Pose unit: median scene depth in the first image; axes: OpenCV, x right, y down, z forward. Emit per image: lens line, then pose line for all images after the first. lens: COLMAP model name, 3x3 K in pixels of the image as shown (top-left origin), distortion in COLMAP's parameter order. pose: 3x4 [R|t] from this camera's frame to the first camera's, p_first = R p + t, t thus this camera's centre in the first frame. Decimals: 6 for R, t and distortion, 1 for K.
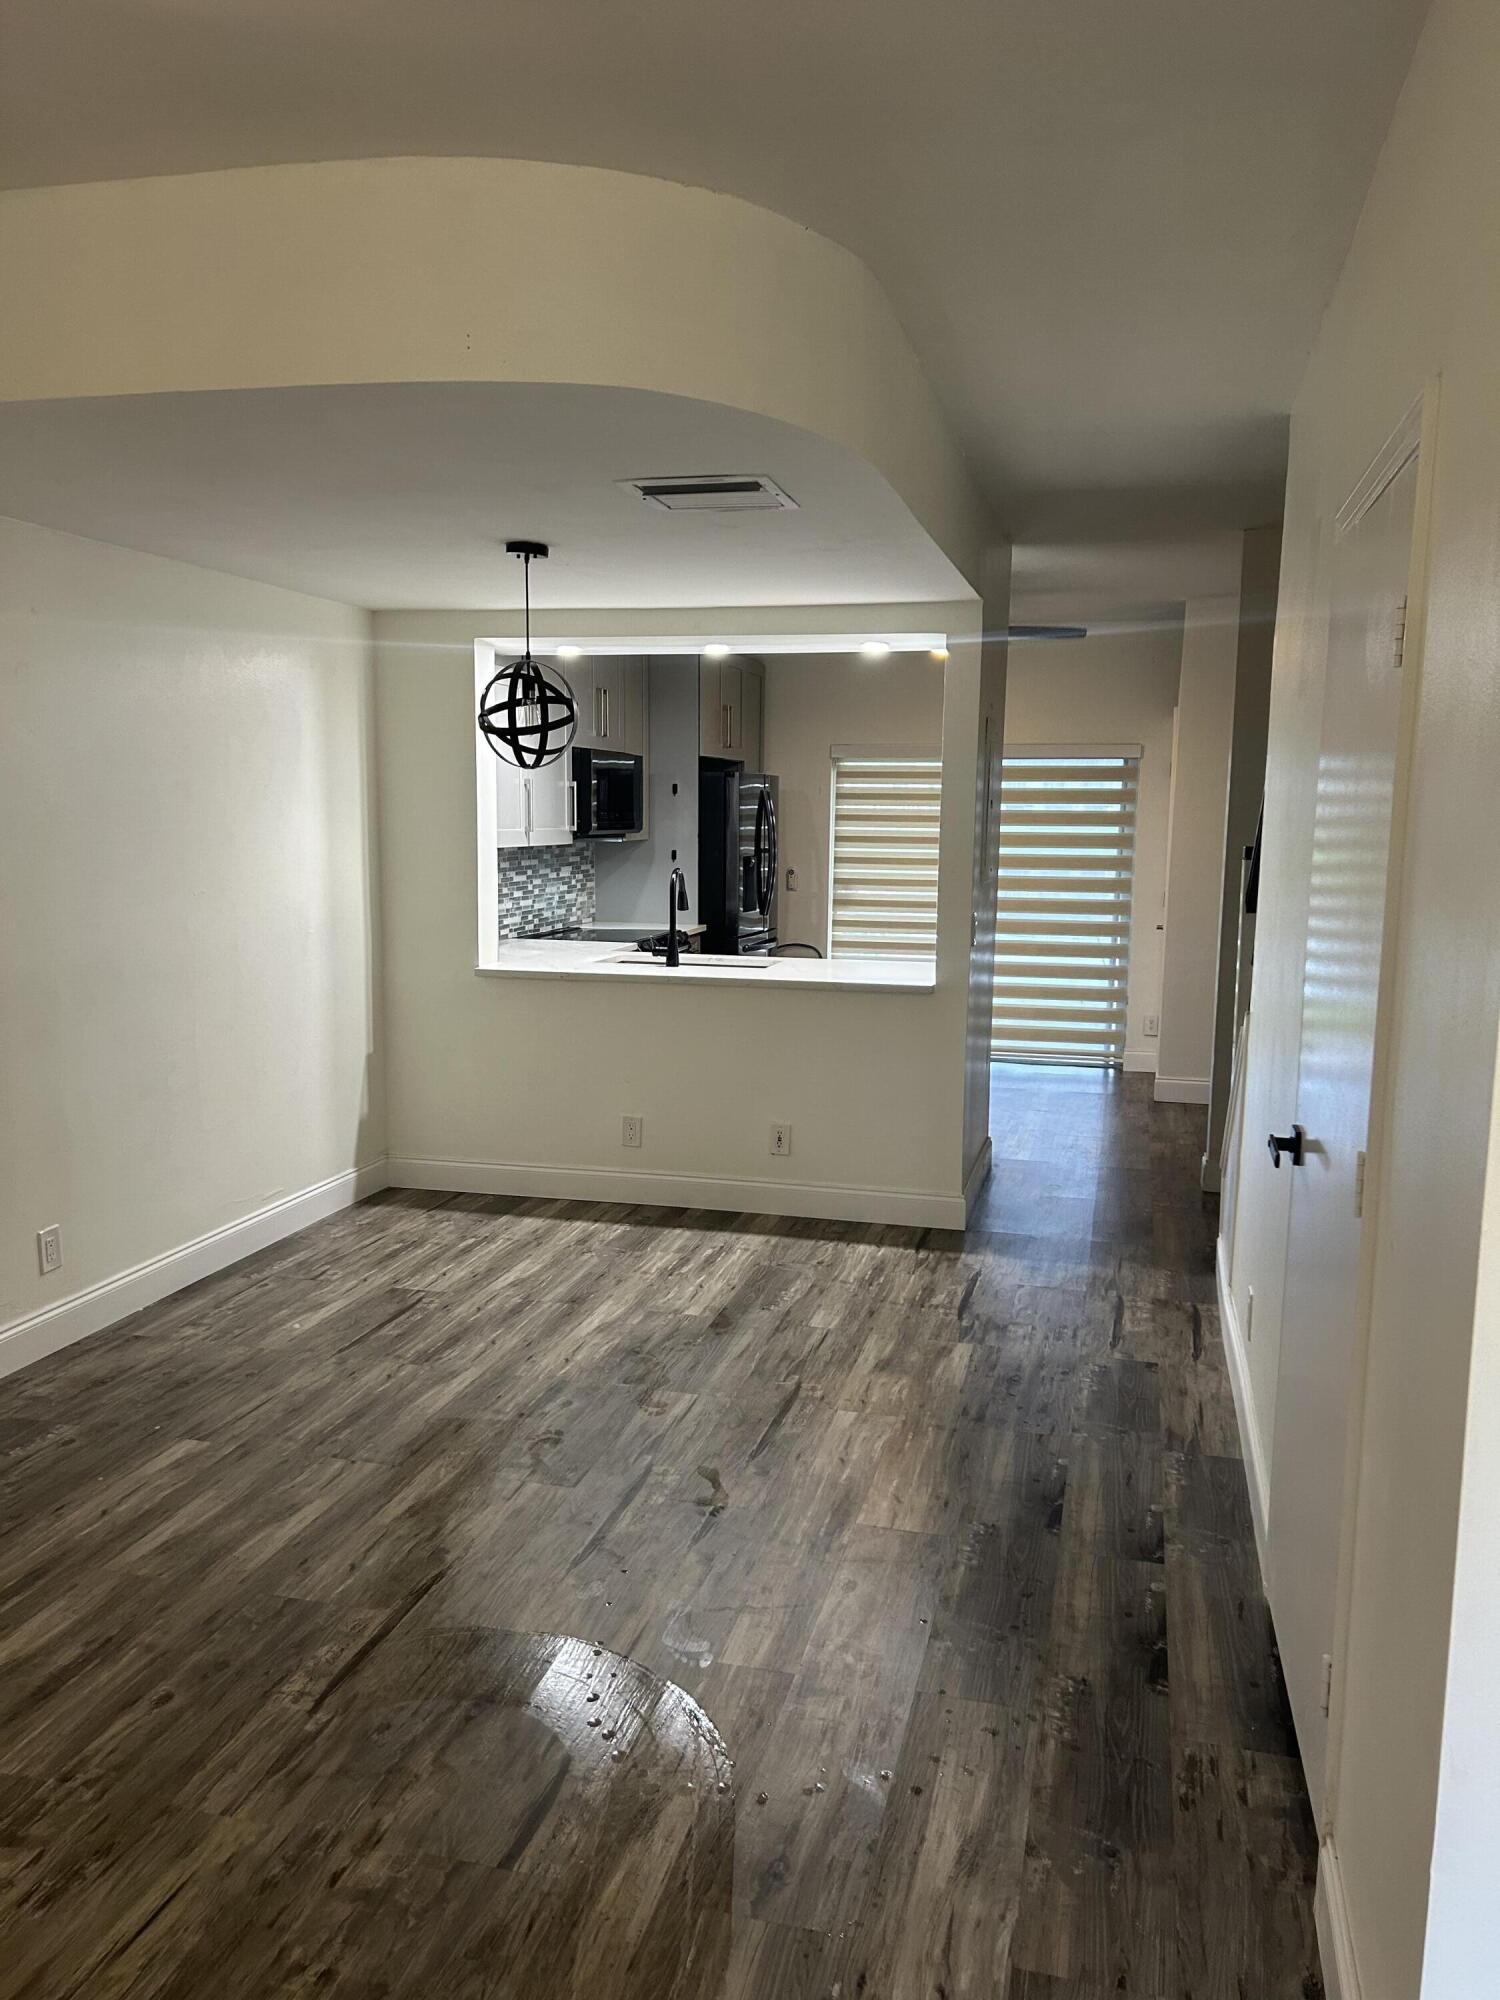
lens RADIAL K [[1486.1, 0, 745.8], [0, 1486.1, 1007.1], [0, 0, 1]] dist [0.053239, -0.057296]
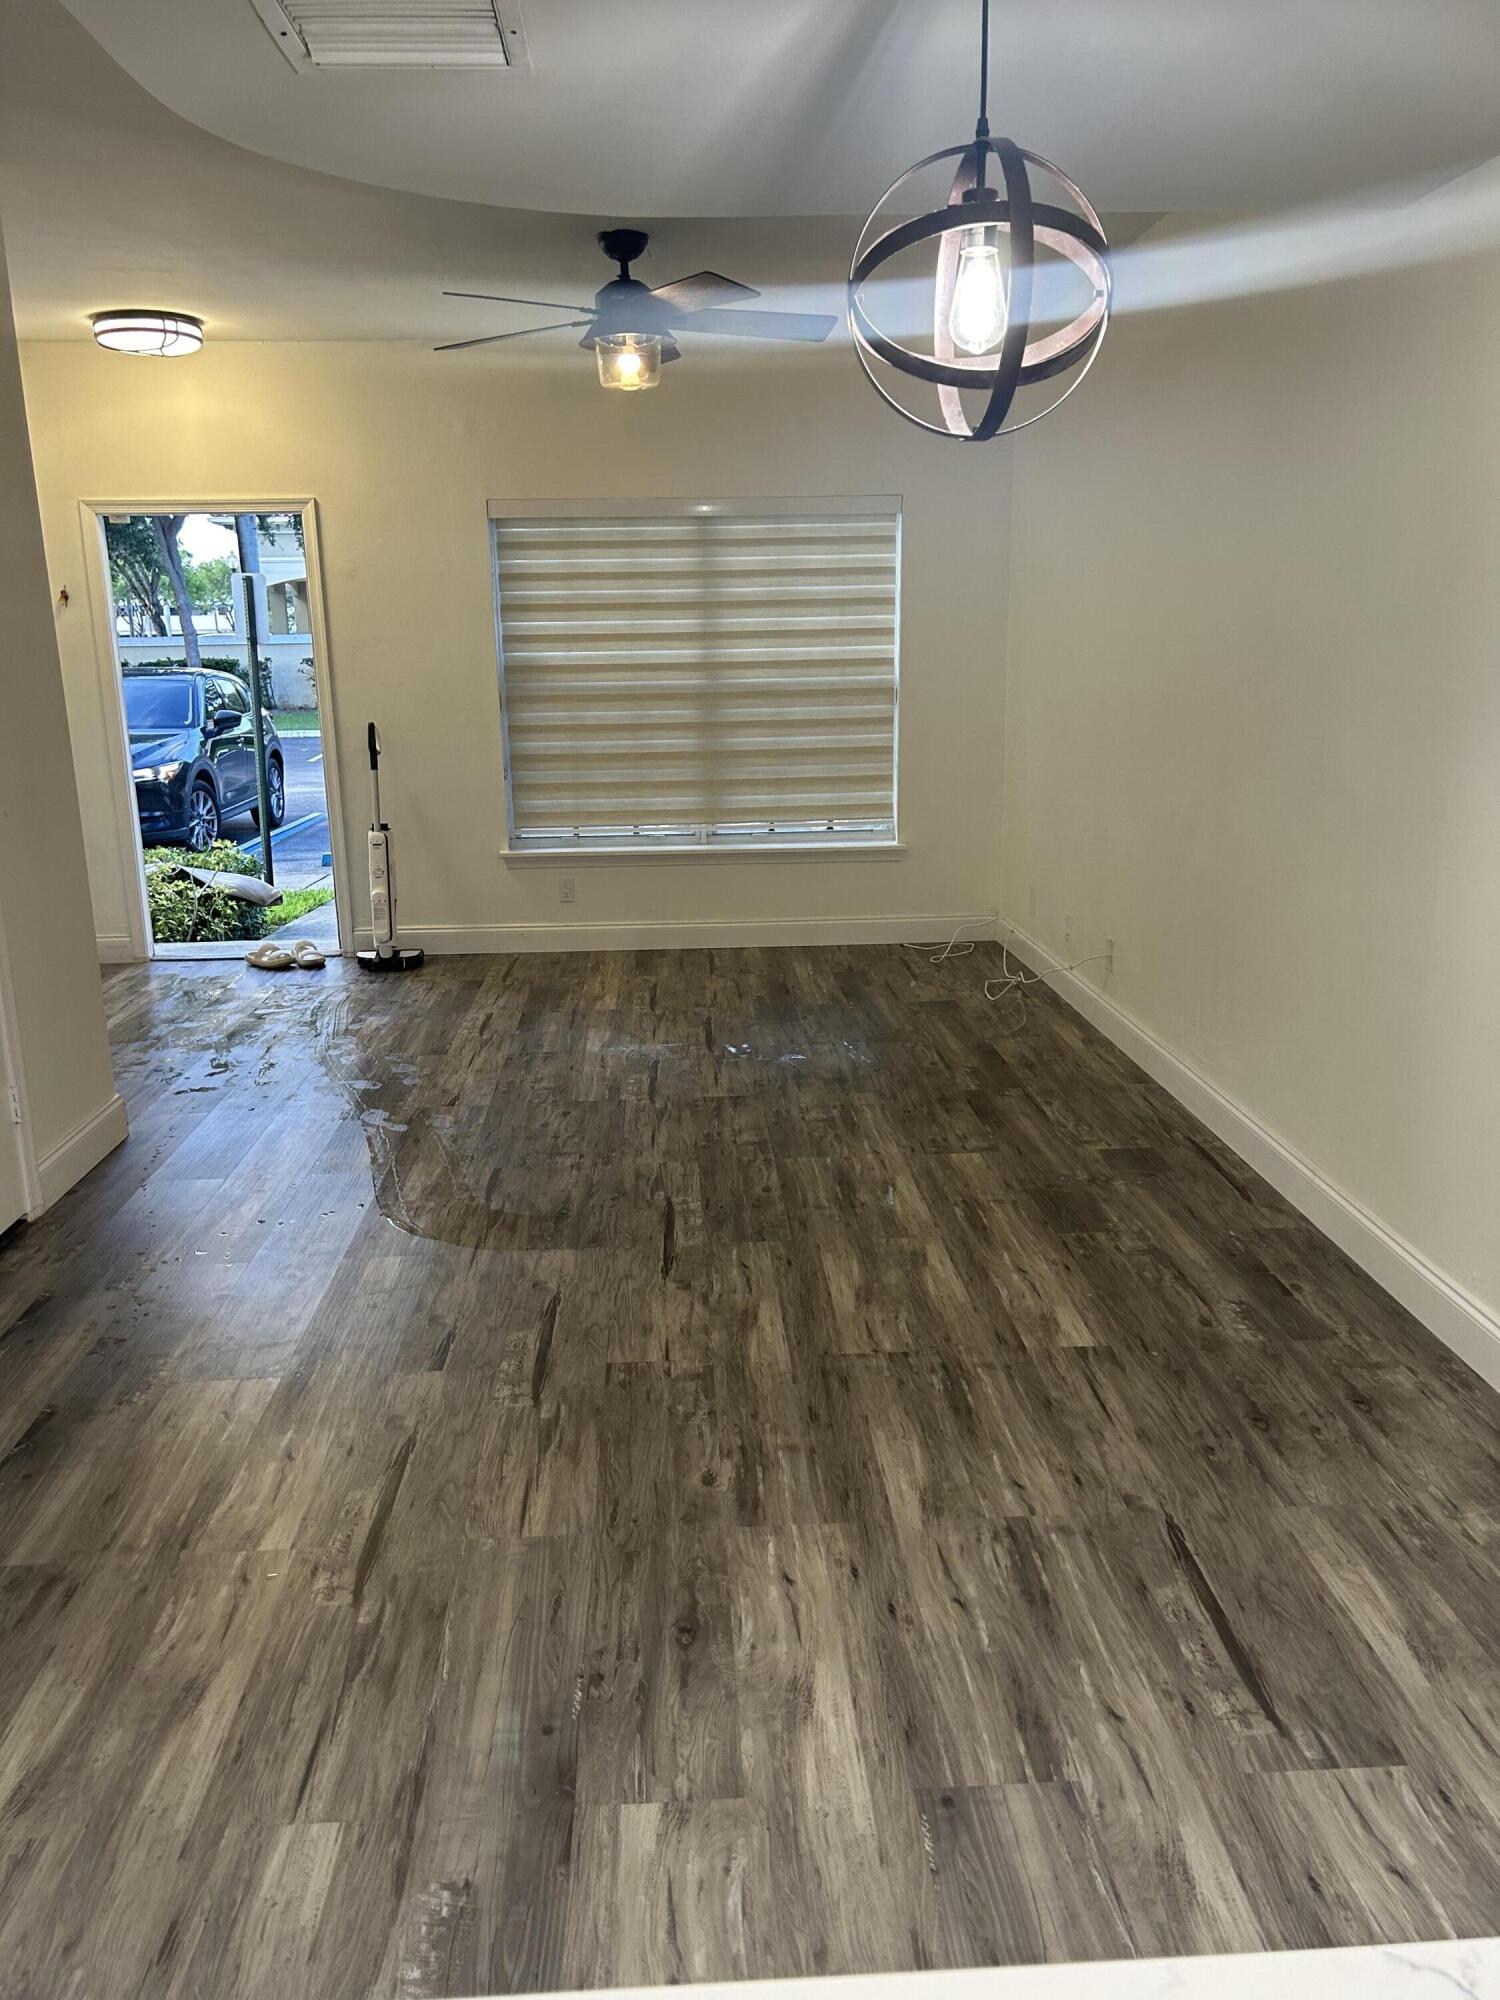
lens RADIAL K [[1486.1, 0, 748.9], [0, 1486.1, 997.1], [0, 0, 1]] dist [0.053239, -0.057296]
pose [[-0.950684, 0.077077, -0.300430, 0.048435], [-0.037261, 0.933232, 0.357336, -0.177102], [0.307914, 0.350908, -0.884337, 1.502224]]
